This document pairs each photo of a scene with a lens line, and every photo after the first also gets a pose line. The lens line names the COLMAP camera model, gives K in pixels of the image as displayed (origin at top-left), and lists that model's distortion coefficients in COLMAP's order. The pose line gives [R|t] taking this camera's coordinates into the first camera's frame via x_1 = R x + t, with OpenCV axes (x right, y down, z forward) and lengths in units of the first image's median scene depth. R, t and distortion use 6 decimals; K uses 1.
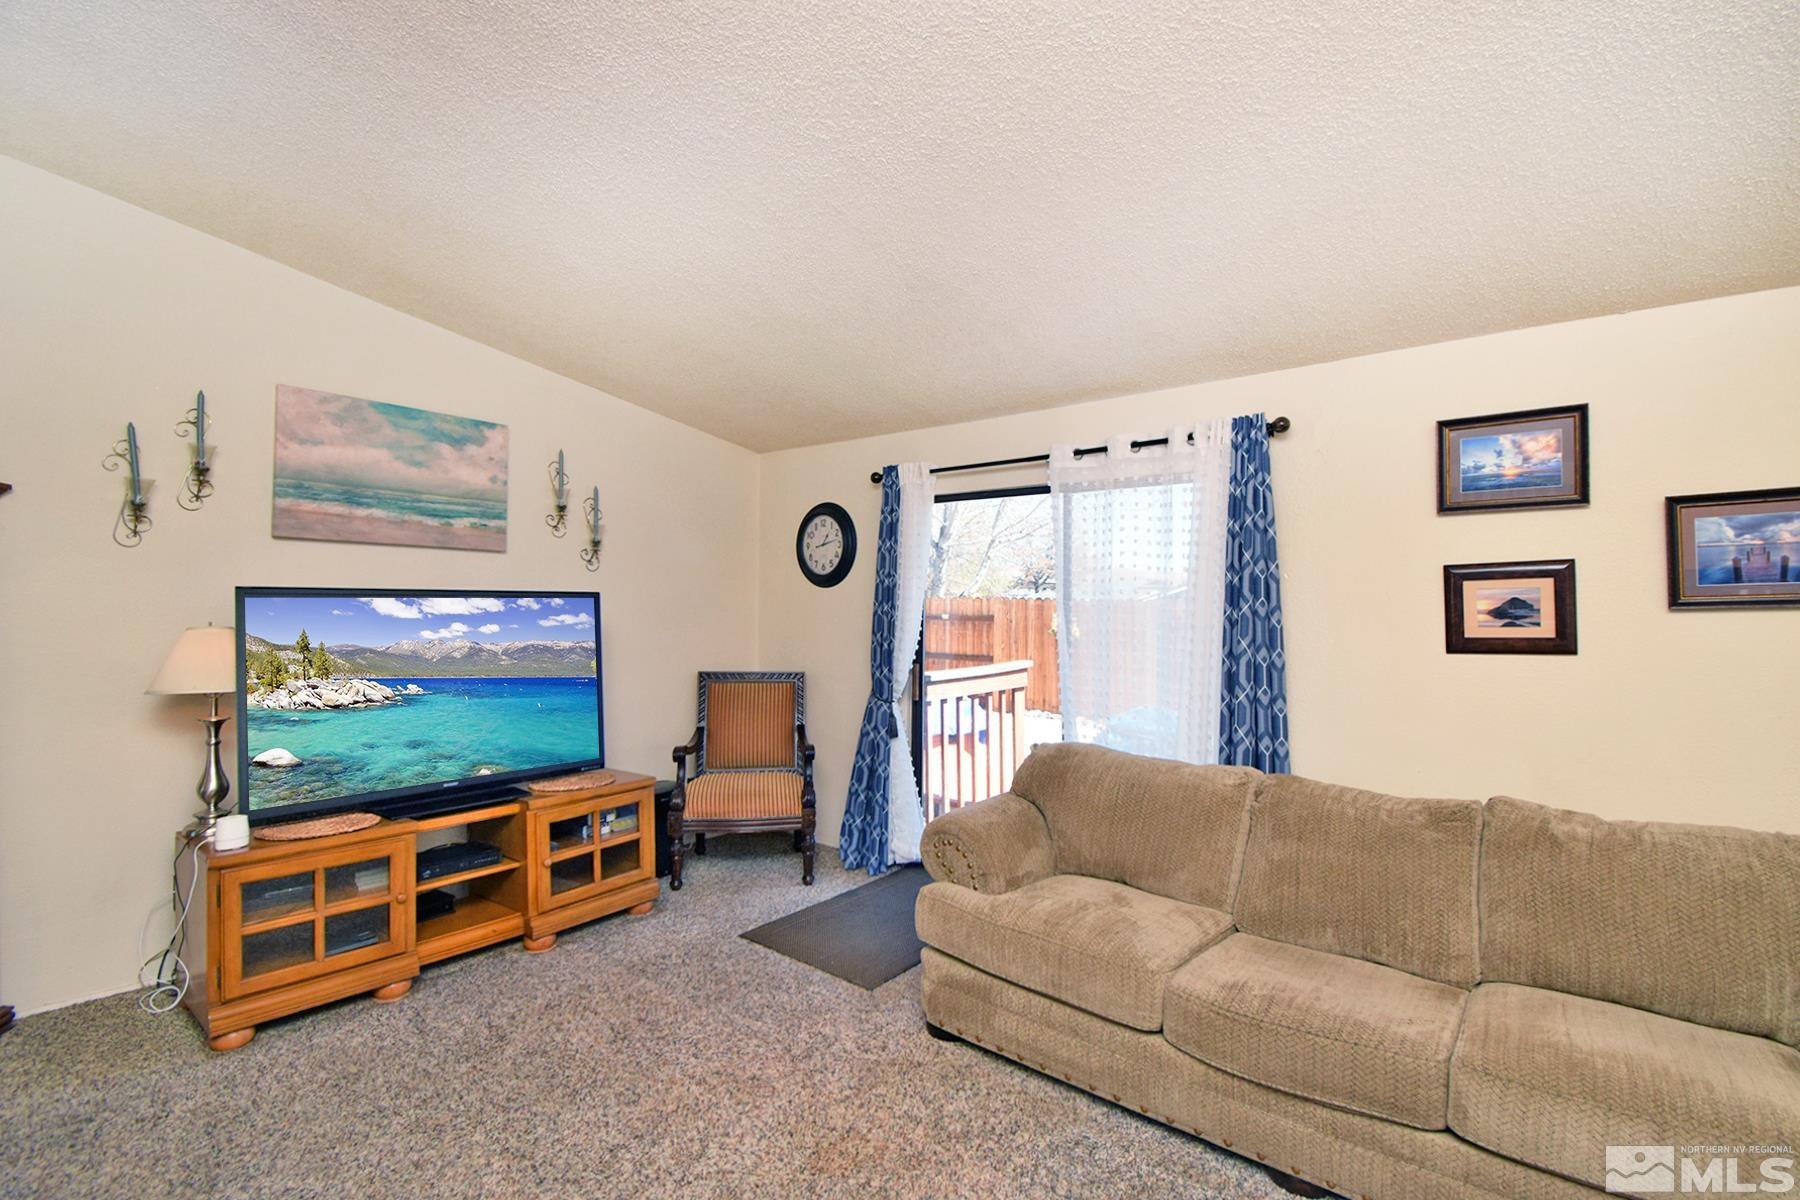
lens RADIAL K [[843.2, 0, 903.6], [0, 843.2, 603.9], [0, 0, 1]] dist [-0.000470, -0.008940]
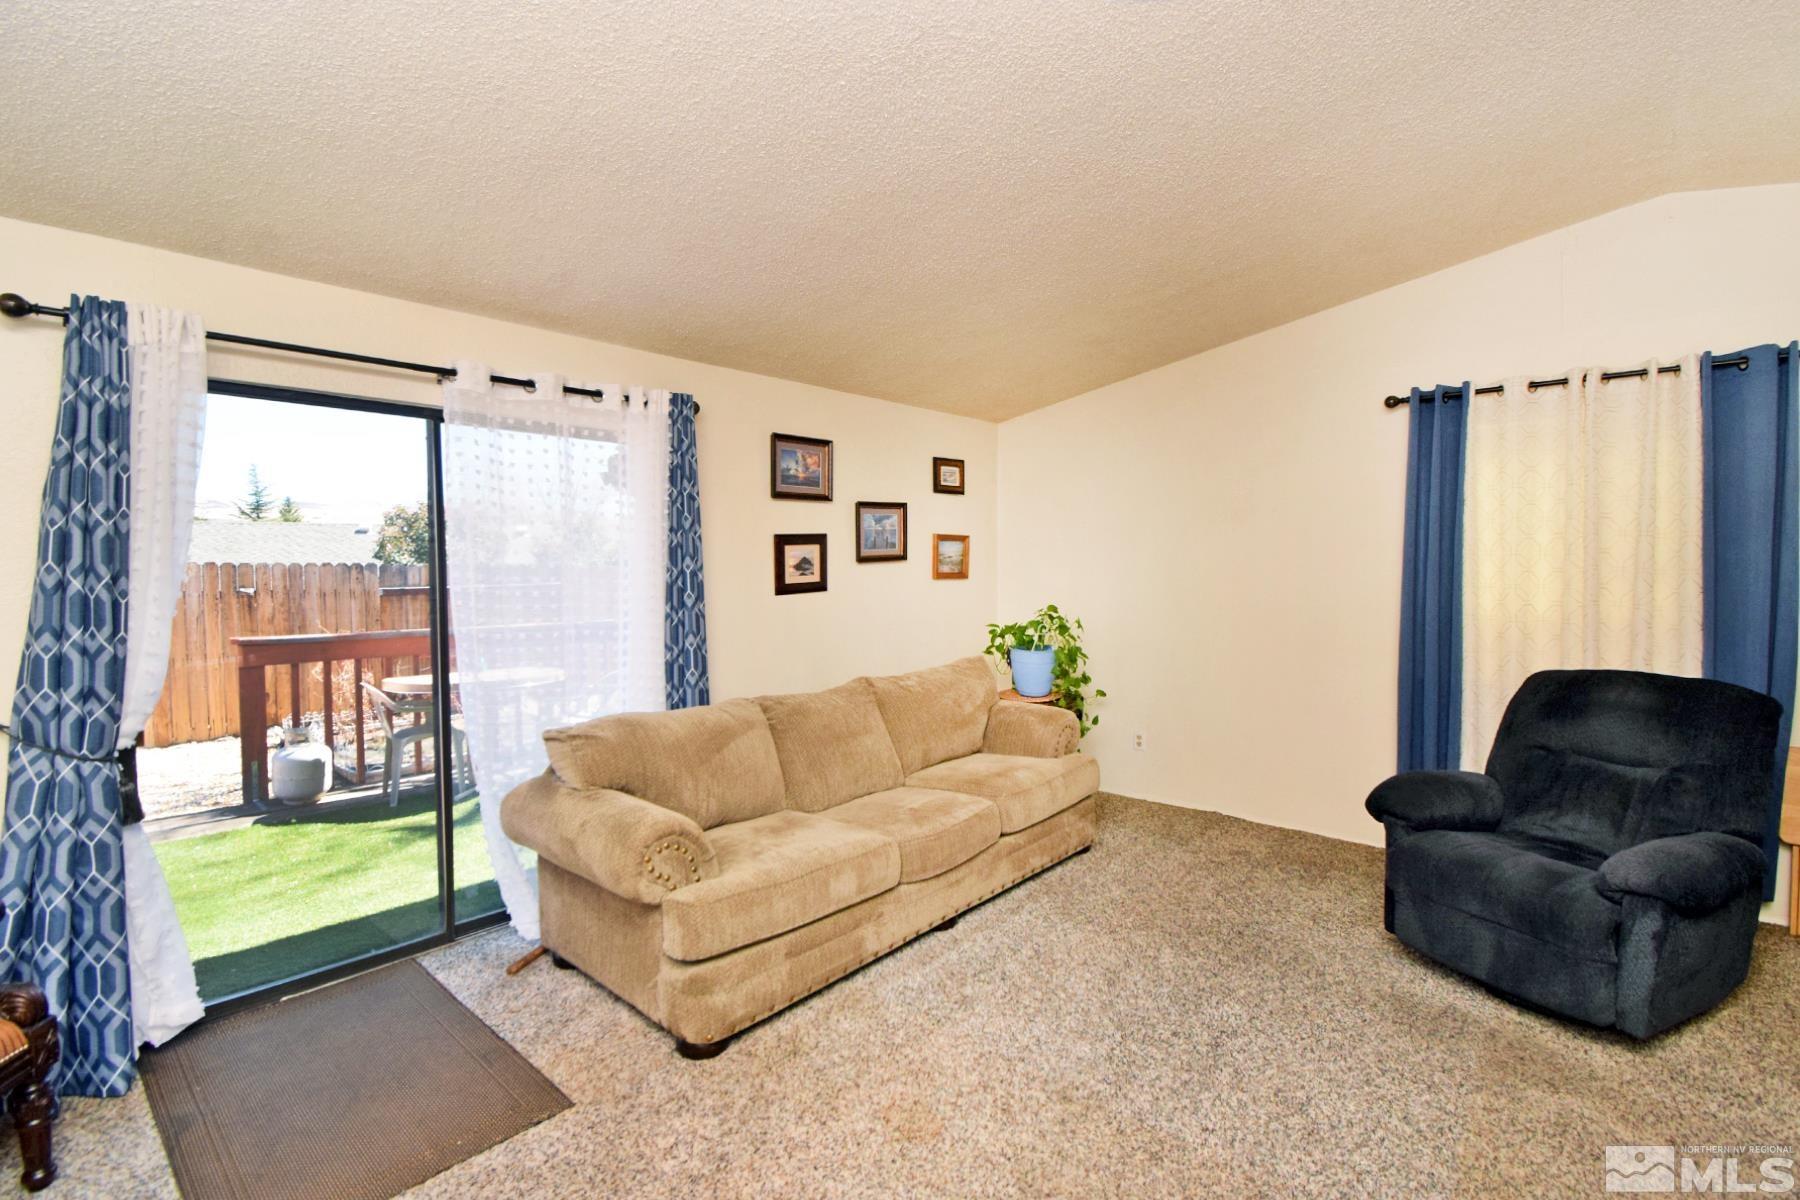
lens RADIAL K [[843.2, 0, 897.2], [0, 843.2, 593.6], [0, 0, 1]] dist [-0.000470, -0.008940]
pose [[0.002039, -0.048624, 0.998815, -0.808308], [0.000299, 0.998817, 0.048624, -0.014437], [-0.999998, 0.000199, 0.002052, 0.792162]]
